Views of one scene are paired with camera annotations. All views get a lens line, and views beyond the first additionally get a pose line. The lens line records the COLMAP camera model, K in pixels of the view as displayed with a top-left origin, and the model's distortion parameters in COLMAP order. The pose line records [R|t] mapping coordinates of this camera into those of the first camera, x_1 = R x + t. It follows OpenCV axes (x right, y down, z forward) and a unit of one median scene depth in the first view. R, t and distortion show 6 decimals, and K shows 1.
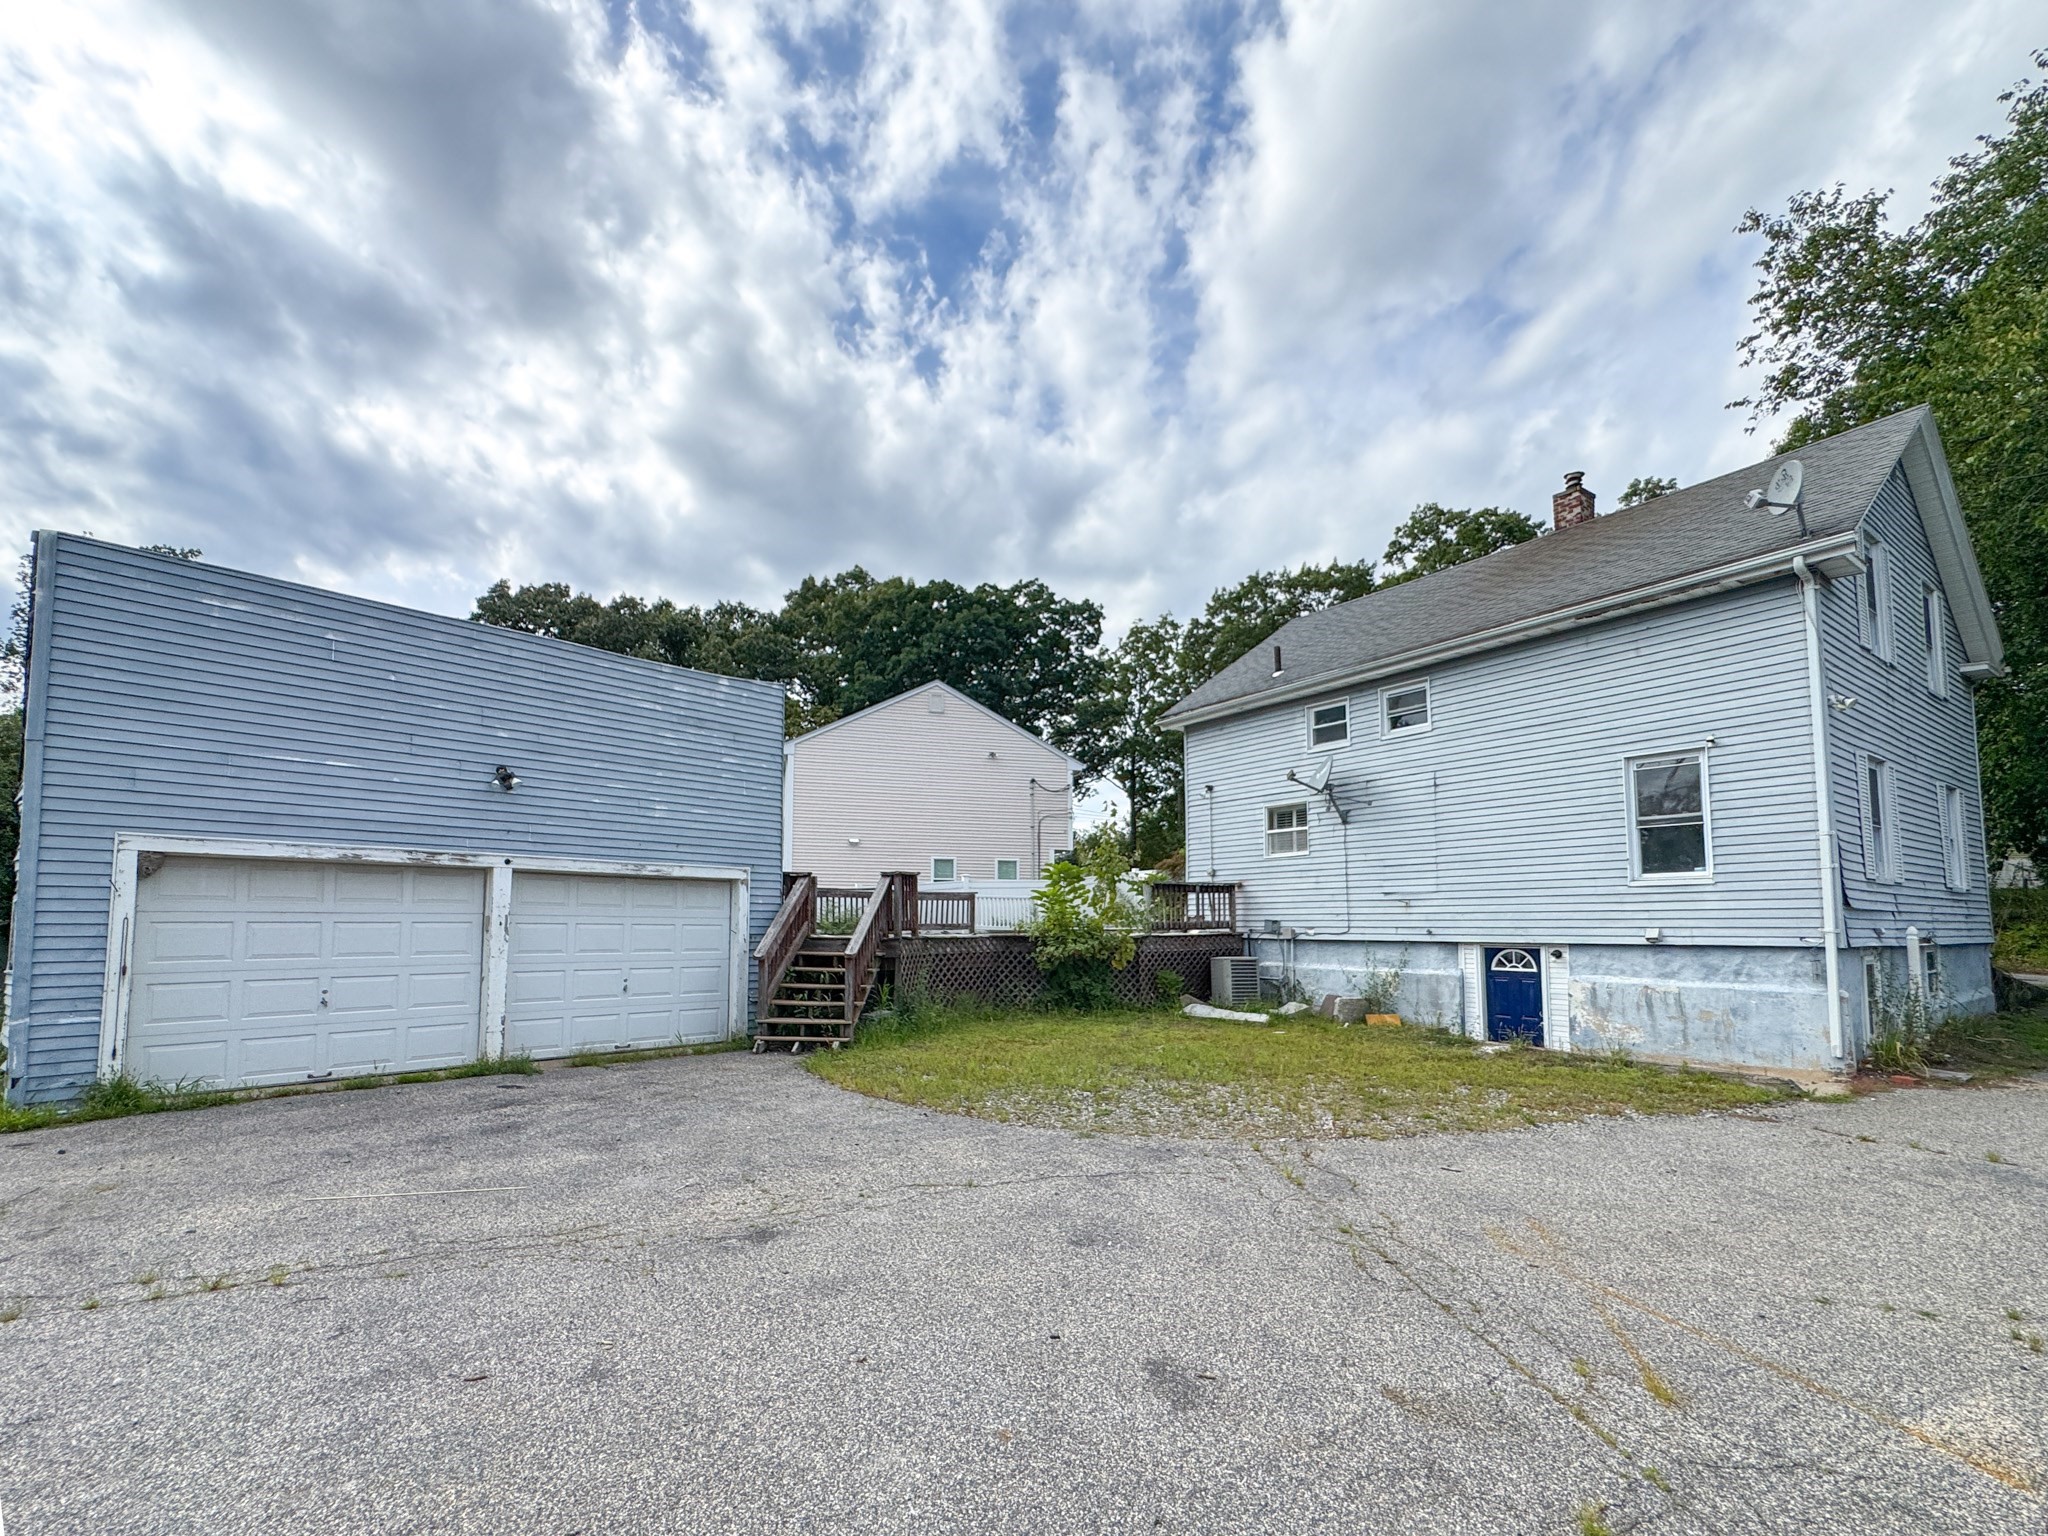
lens RADIAL K [[907.3, 0, 1003.9], [0, 907.3, 851.4], [0, 0, 1]] dist [-0.012745, -0.001440]
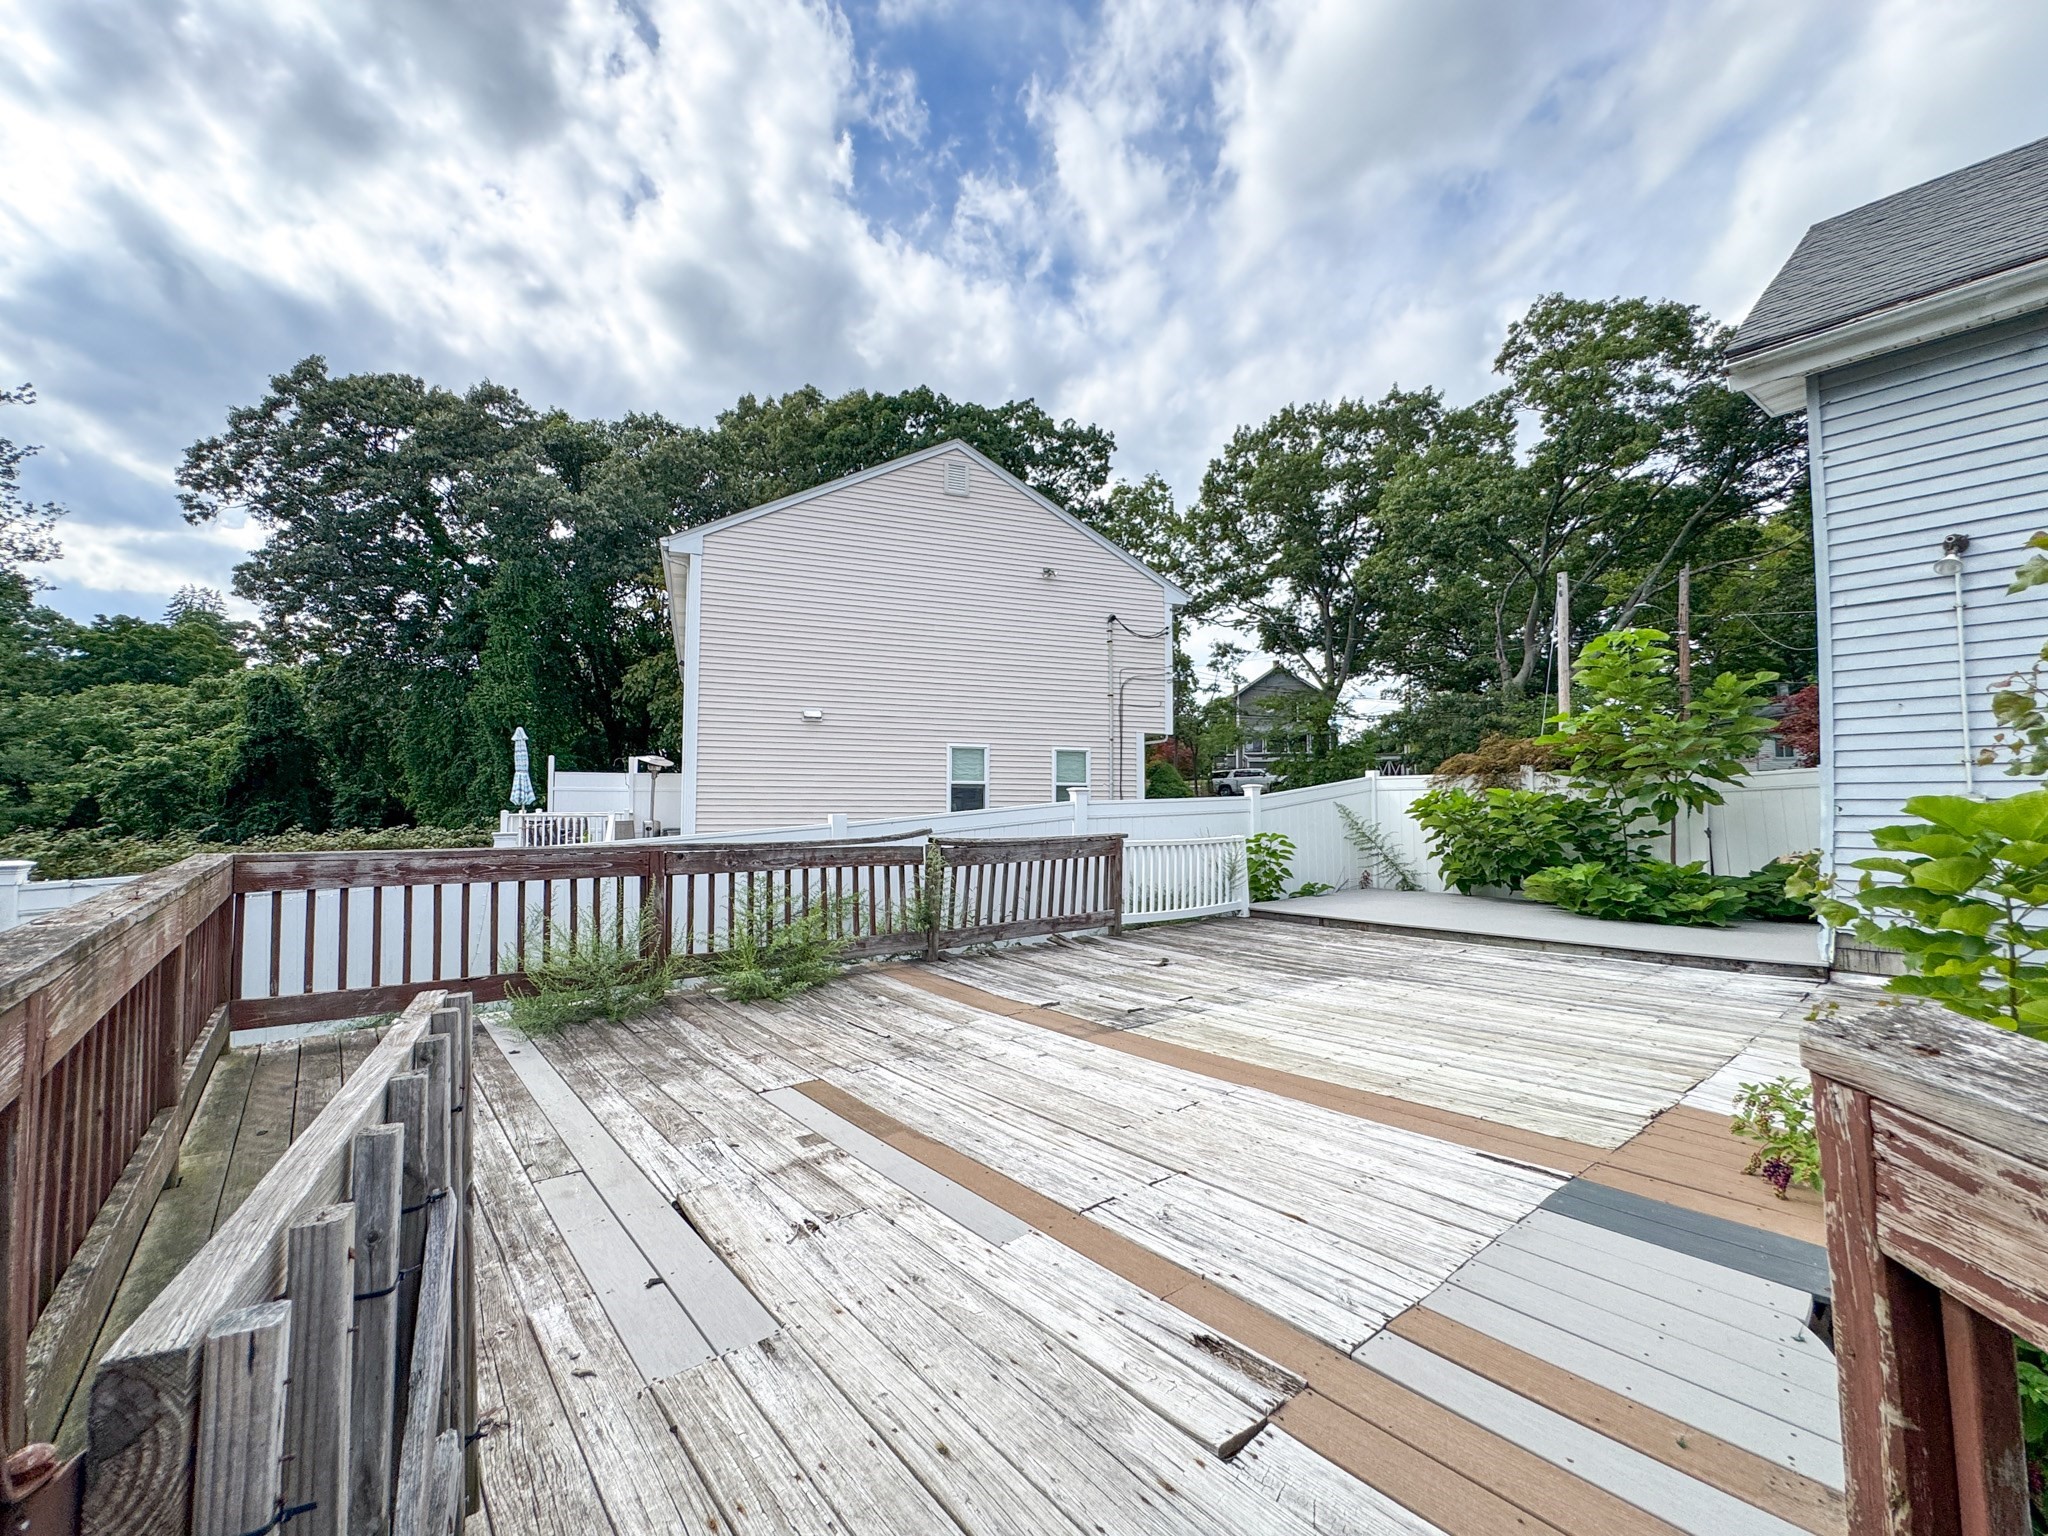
lens RADIAL K [[828.8, 0, 1015.7], [0, 828.8, 756.5], [0, 0, 1]] dist [-0.008429, 0.000784]
pose [[0.995769, 0.004731, 0.091767, -0.168879], [-0.007258, 0.999603, 0.027226, -0.000069], [-0.091601, -0.027776, 0.995408, 0.923651]]
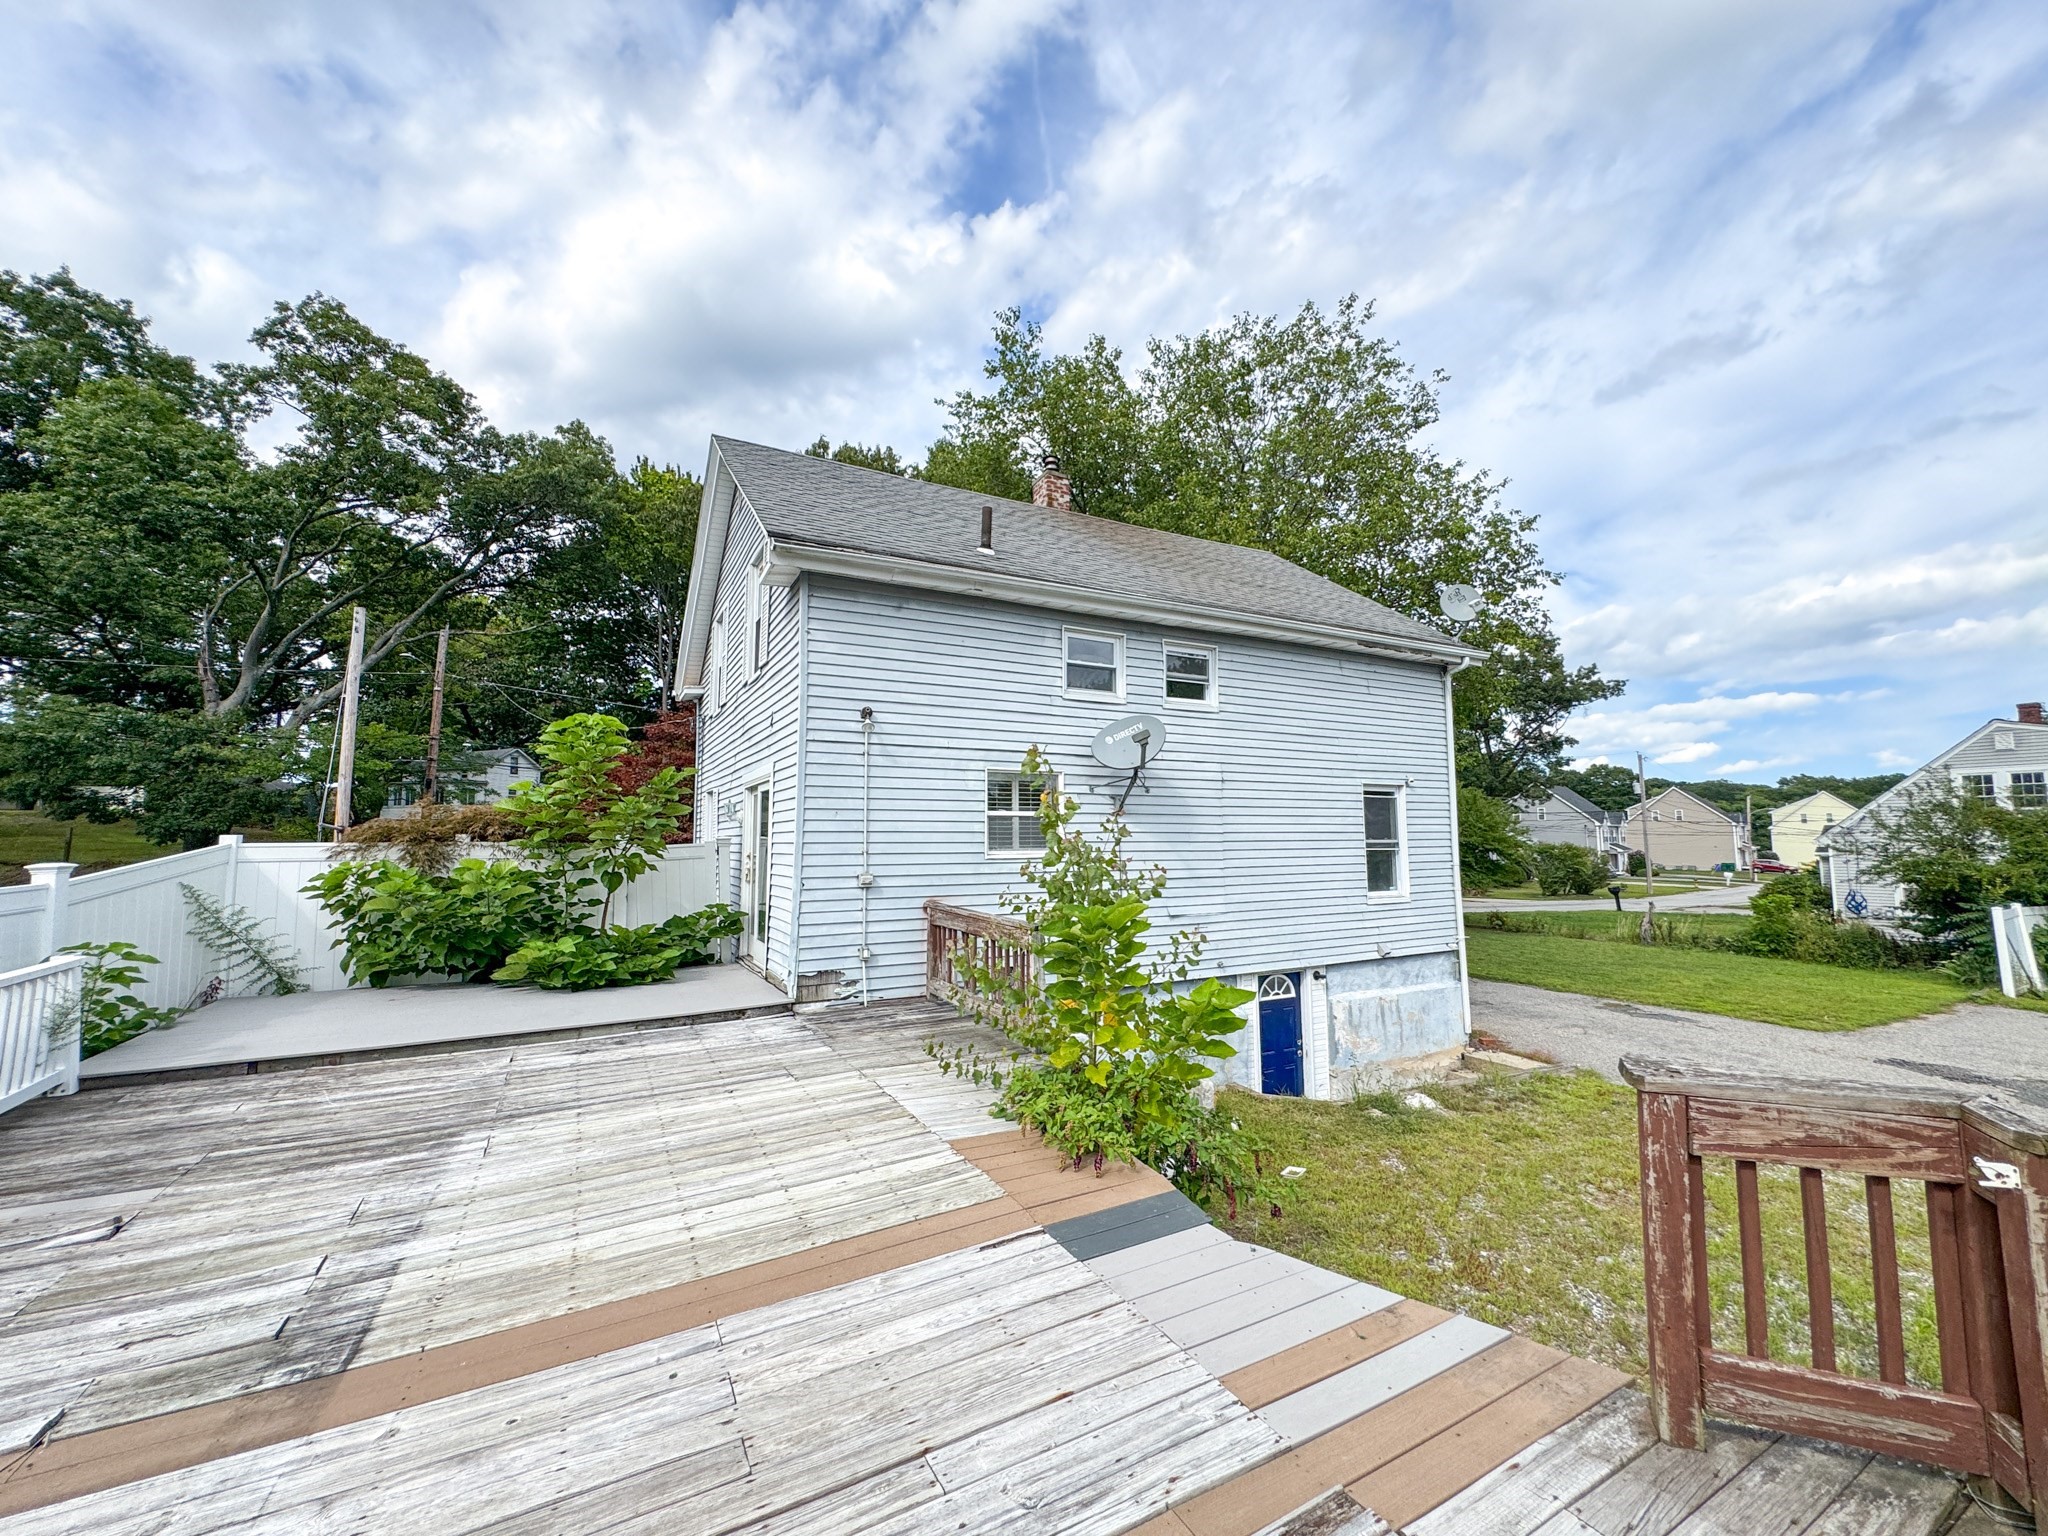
lens RADIAL K [[828.8, 0, 987.6], [0, 828.8, 766.2], [0, 0, 1]] dist [-0.008429, 0.000784]
pose [[0.109190, 0.080473, 0.990758, -0.279626], [-0.077070, 0.994403, -0.072275, -0.015568], [-0.991029, -0.068466, 0.114781, 1.099924]]
